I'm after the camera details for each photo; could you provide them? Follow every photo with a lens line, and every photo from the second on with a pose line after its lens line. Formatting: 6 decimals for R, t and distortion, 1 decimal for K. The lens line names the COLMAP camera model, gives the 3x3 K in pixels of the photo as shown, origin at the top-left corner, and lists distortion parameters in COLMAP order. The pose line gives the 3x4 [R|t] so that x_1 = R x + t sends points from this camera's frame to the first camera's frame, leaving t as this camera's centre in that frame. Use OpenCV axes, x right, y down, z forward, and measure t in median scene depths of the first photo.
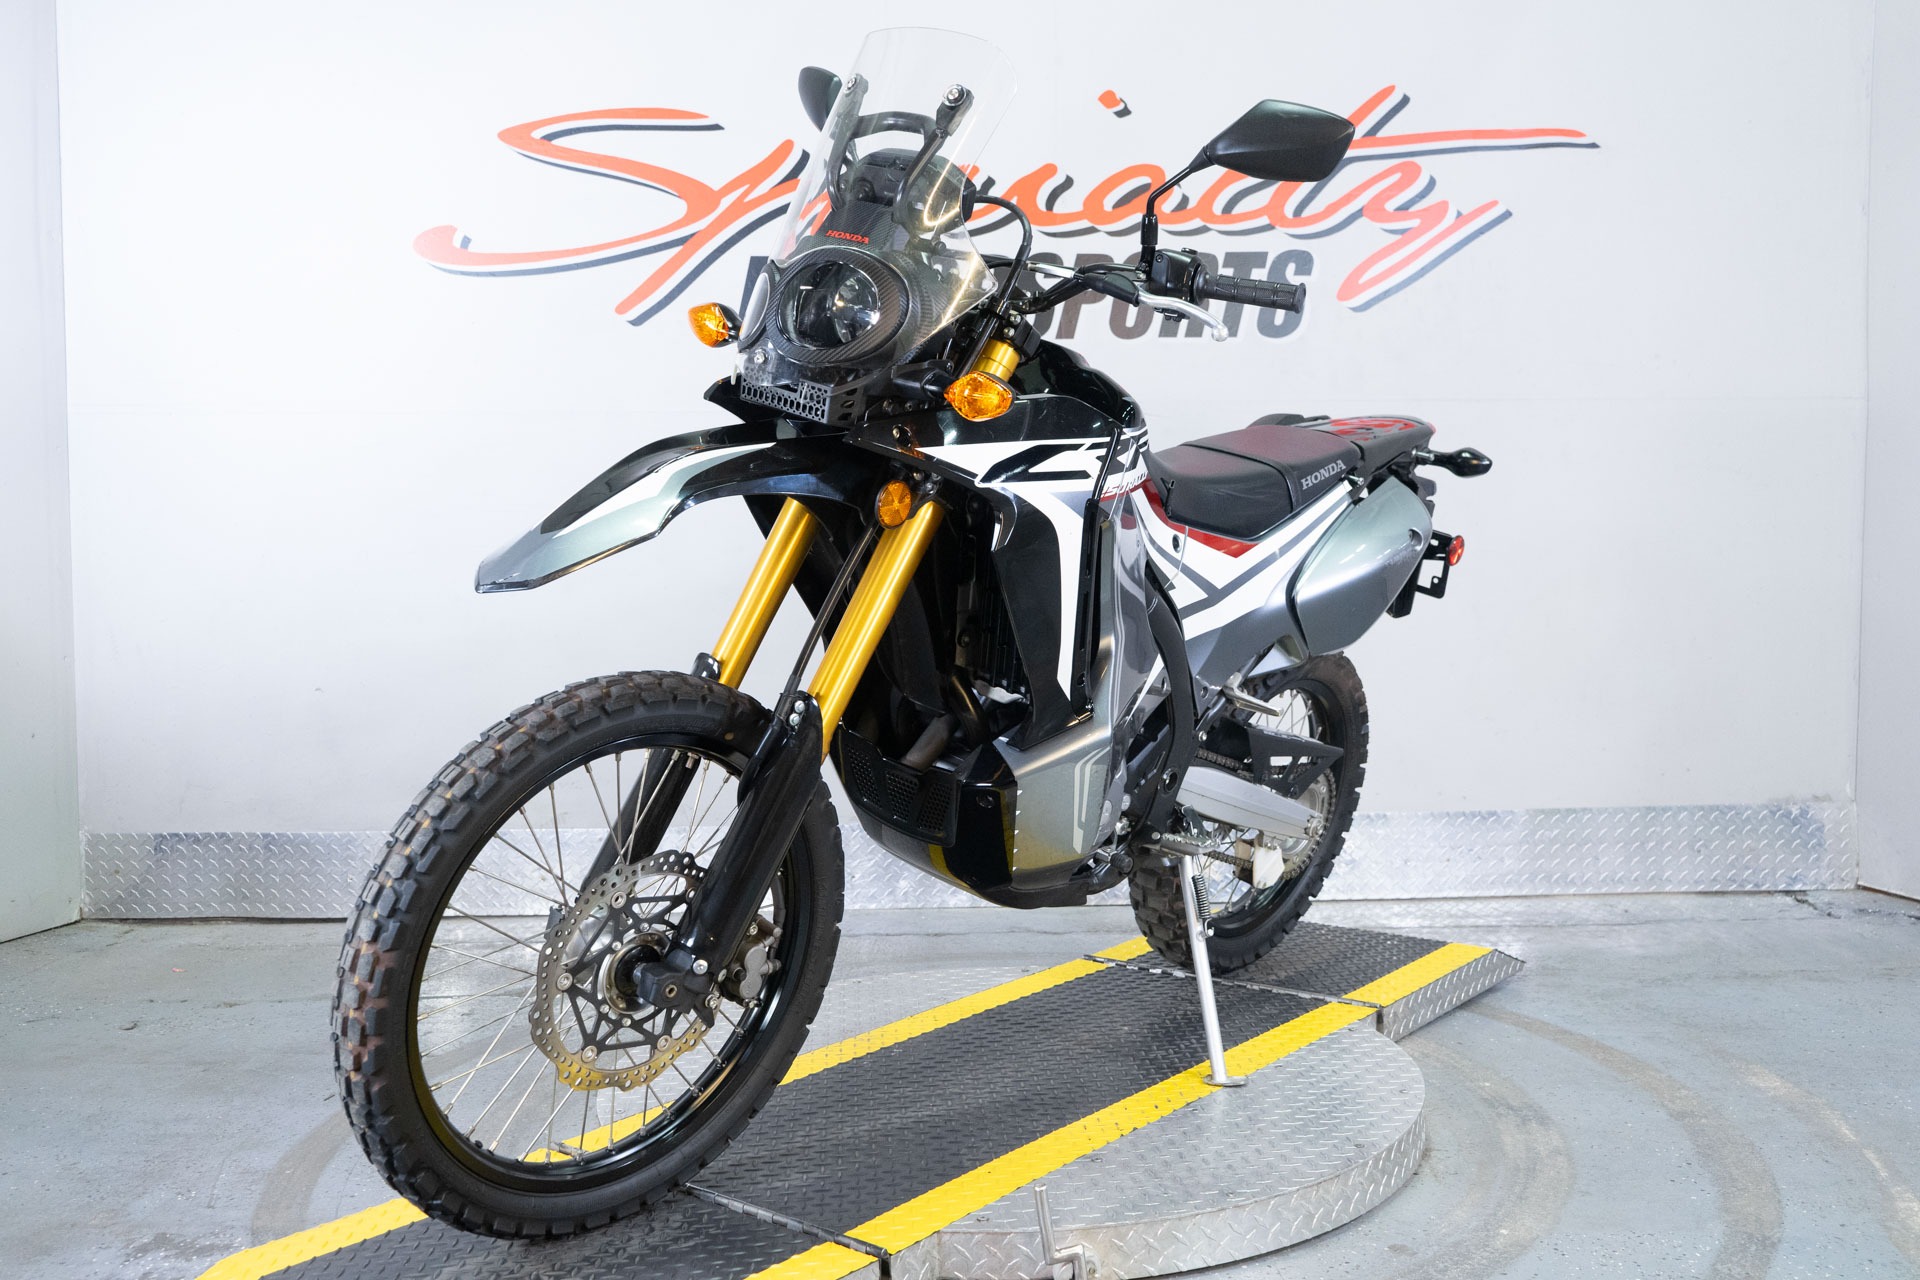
lens RADIAL K [[1797.5, 0, 967.3], [0, 1797.5, 638.3], [0, 0, 1]] dist [0.007469, 0.000000]
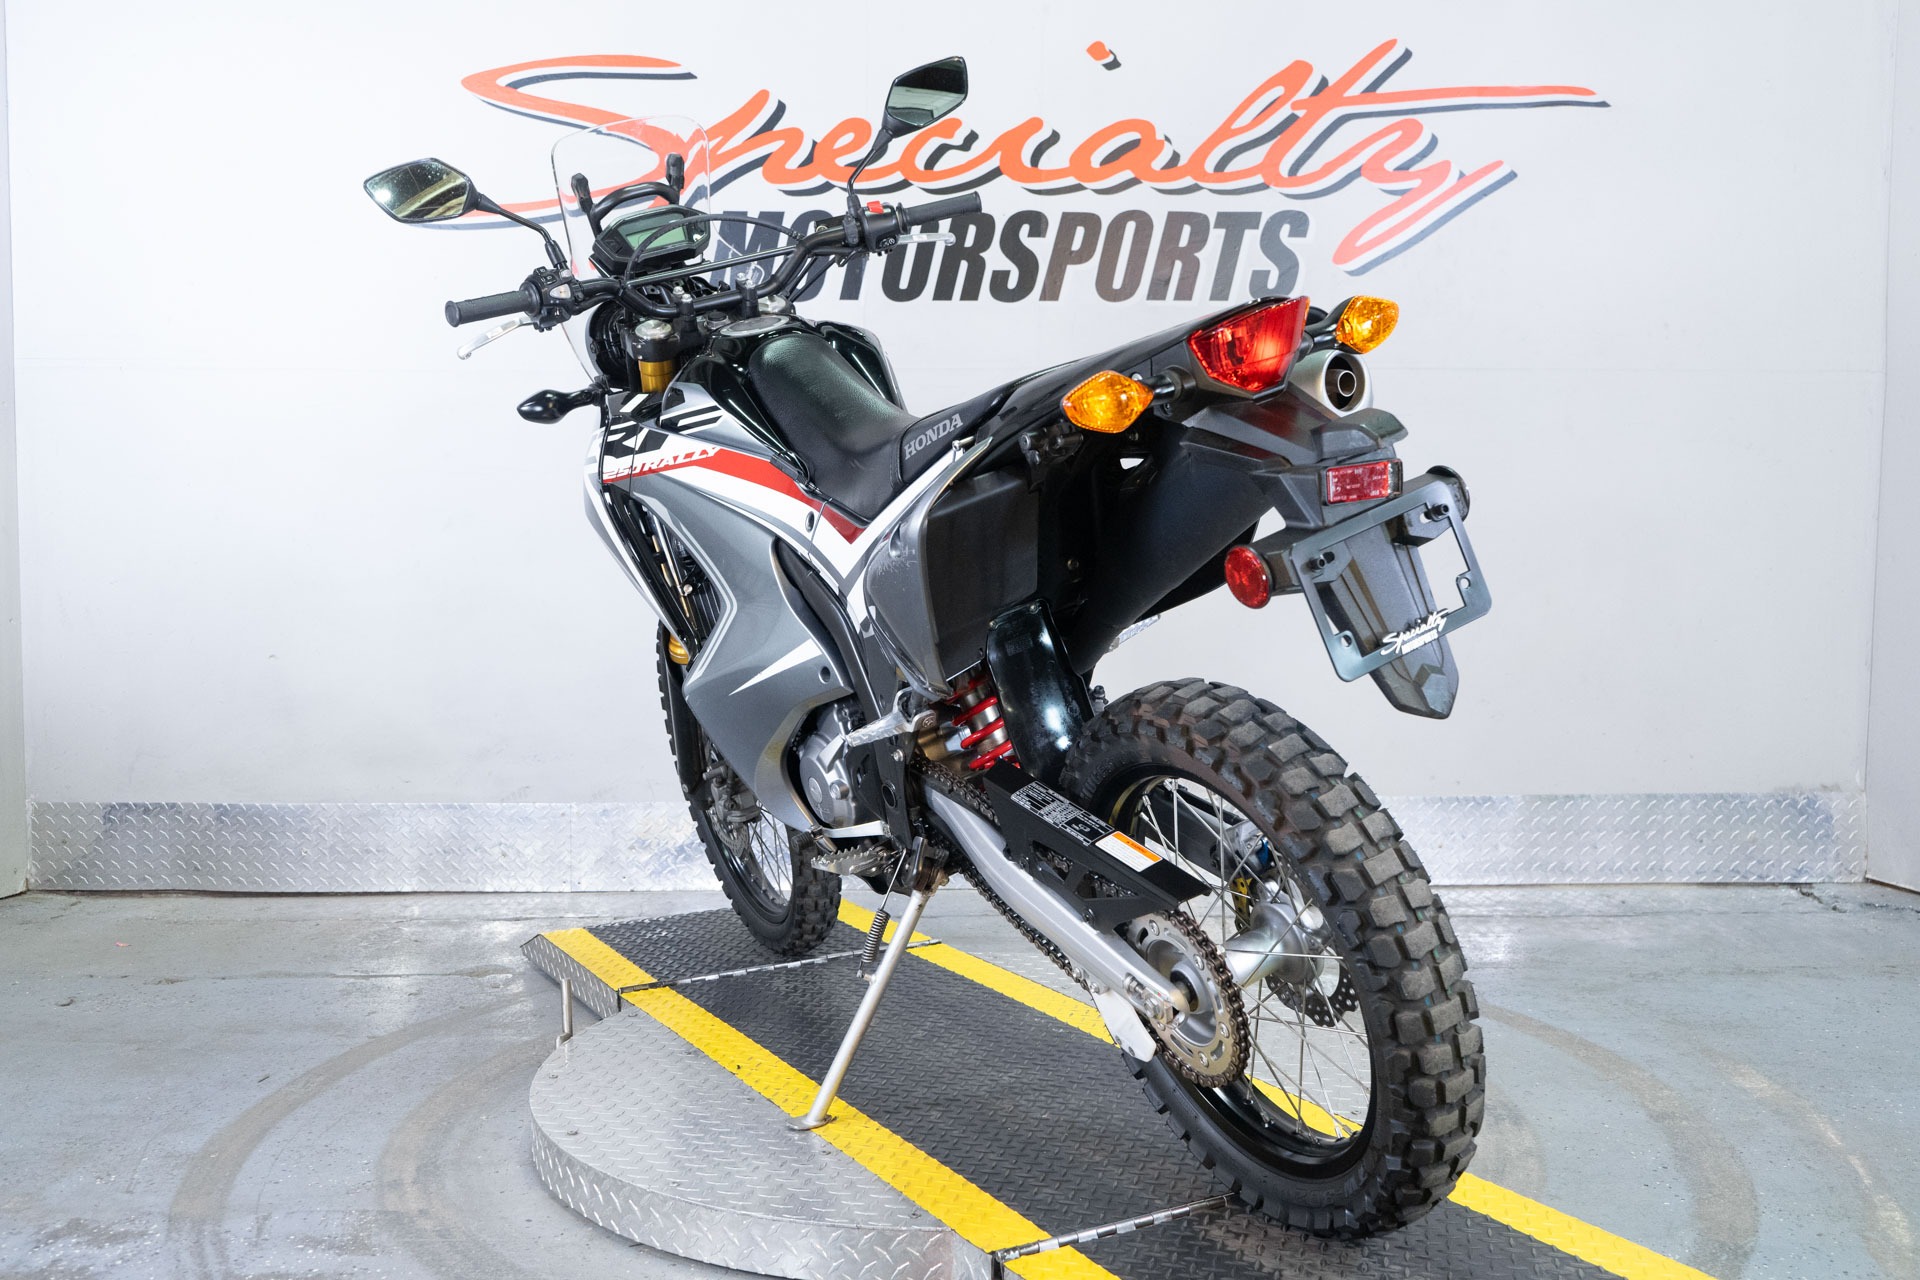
lens RADIAL K [[1846.9, 0, 967.3], [0, 1846.9, 639.6], [0, 0, 1]] dist [0.010638, 0.000000]
pose [[0.999912, 0.011706, -0.006209, 0.018918], [-0.011604, 0.999800, 0.016285, -0.001058], [0.006398, -0.016212, 0.999848, 0.008842]]
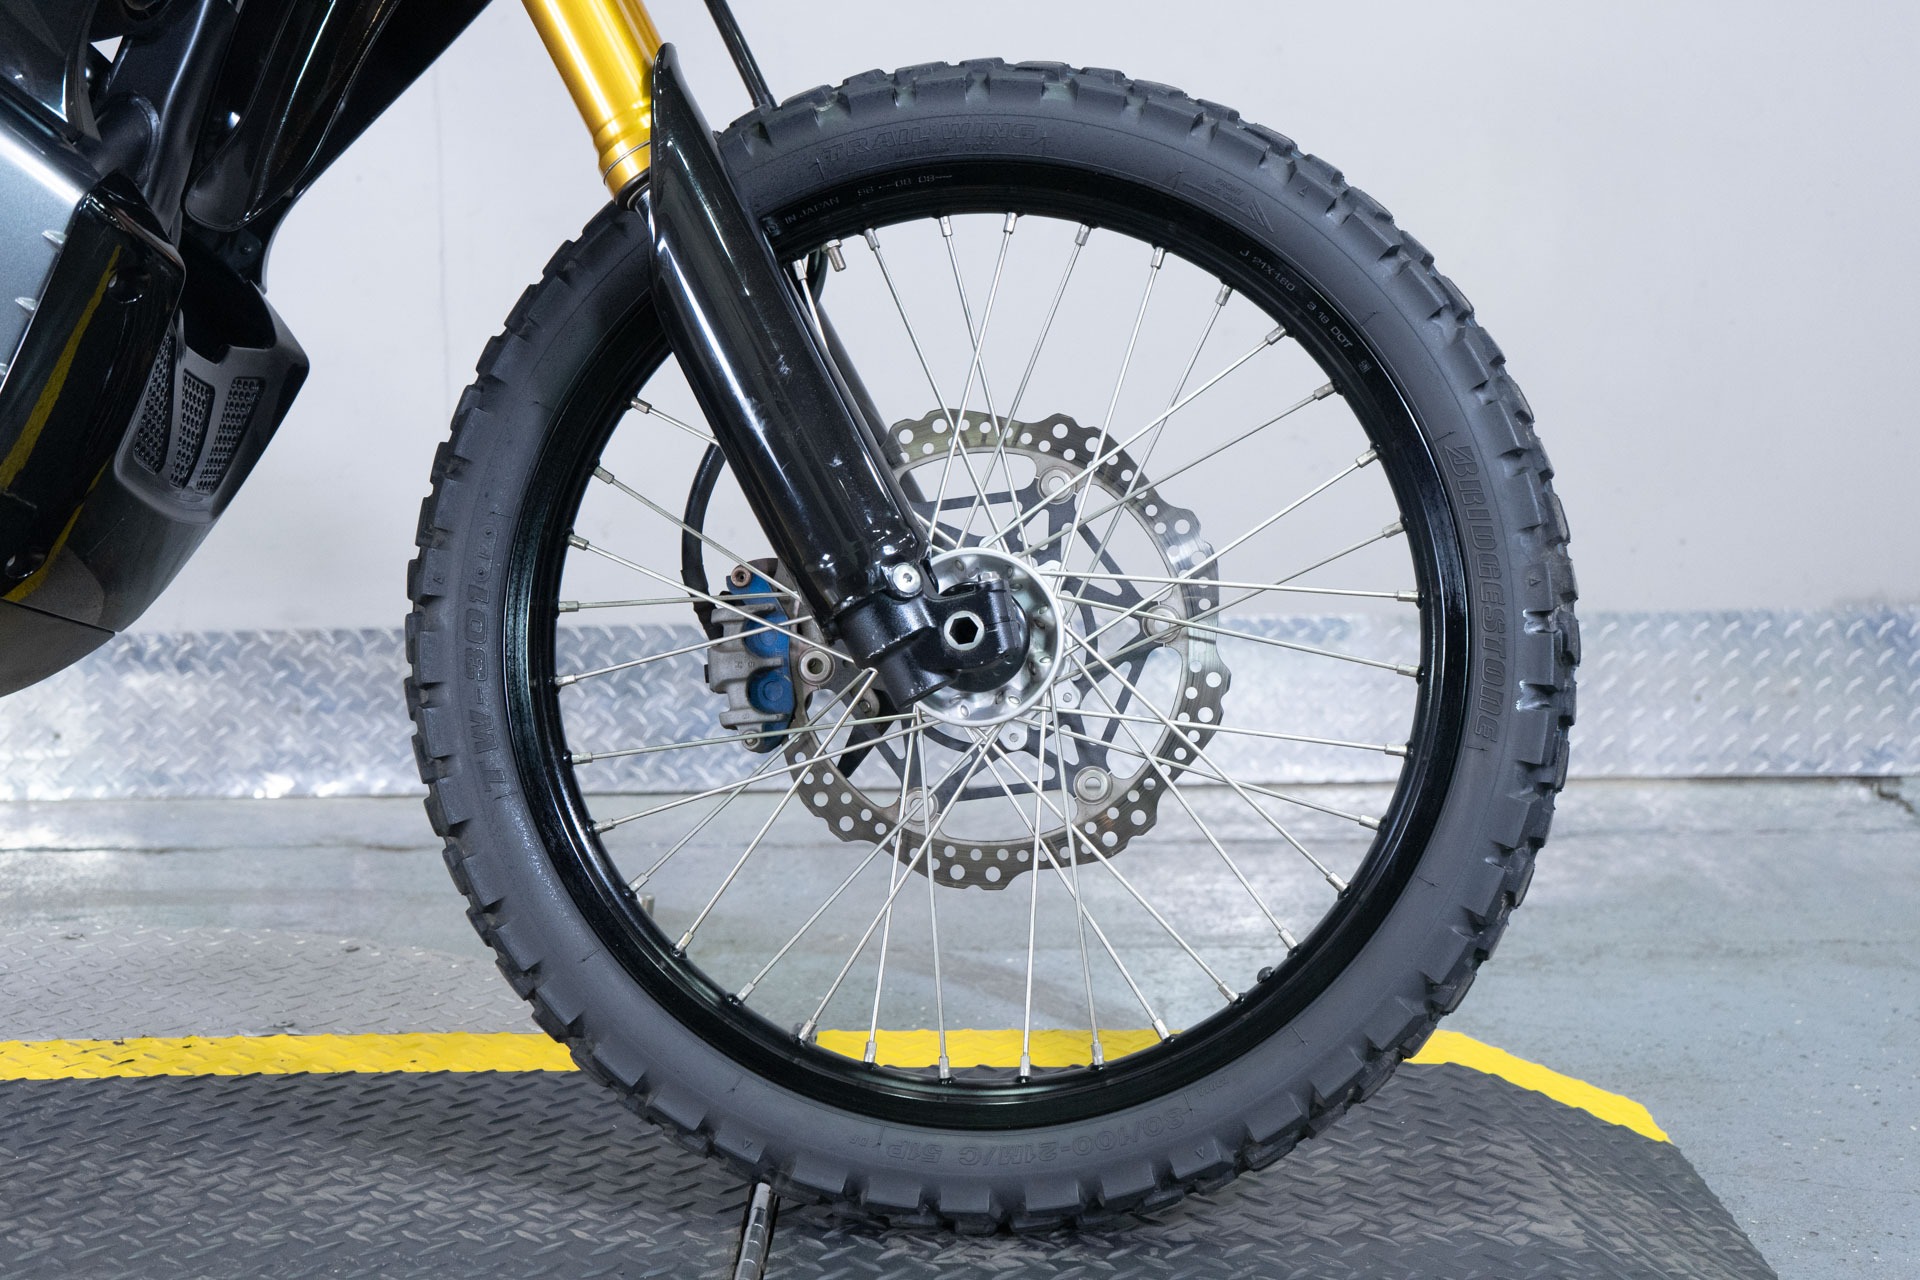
lens RADIAL K [[2496.1, 0, 953.9], [0, 2496.1, 638.1], [0, 0, 1]] dist [0.035196, 0.000000]
pose [[0.999768, 0.007964, 0.020015, 0.181938], [-0.009690, 0.996098, 0.087717, 0.040755], [-0.019239, -0.087890, 0.995944, 0.294403]]
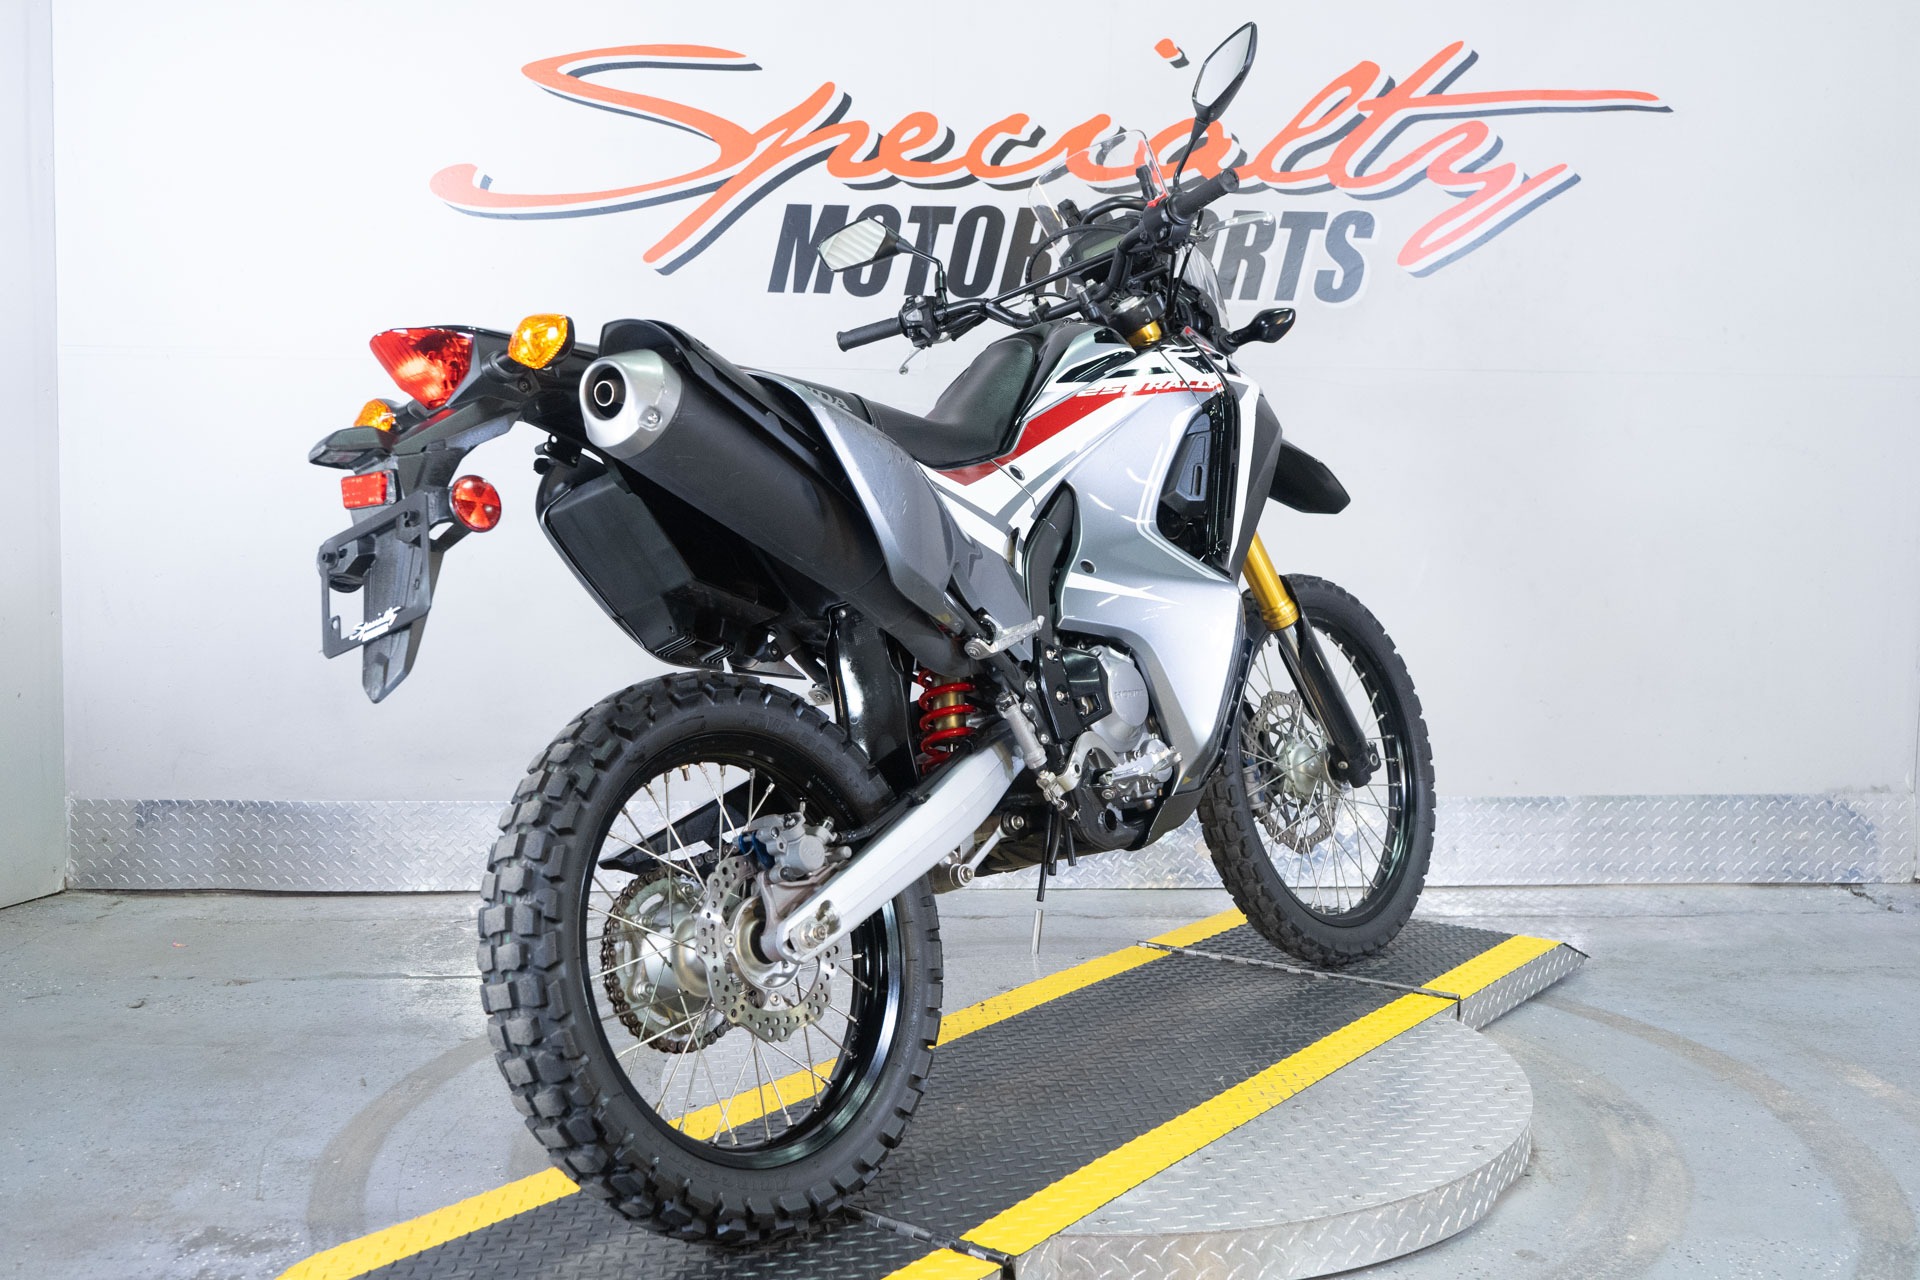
lens RADIAL K [[1846.9, 0, 967.7], [0, 1846.9, 637.2], [0, 0, 1]] dist [0.010638, 0.000000]
pose [[0.999451, 0.017099, 0.028390, -0.049067], [-0.017523, 0.999738, 0.014744, 0.000690], [-0.028131, -0.015234, 0.999488, 0.015530]]
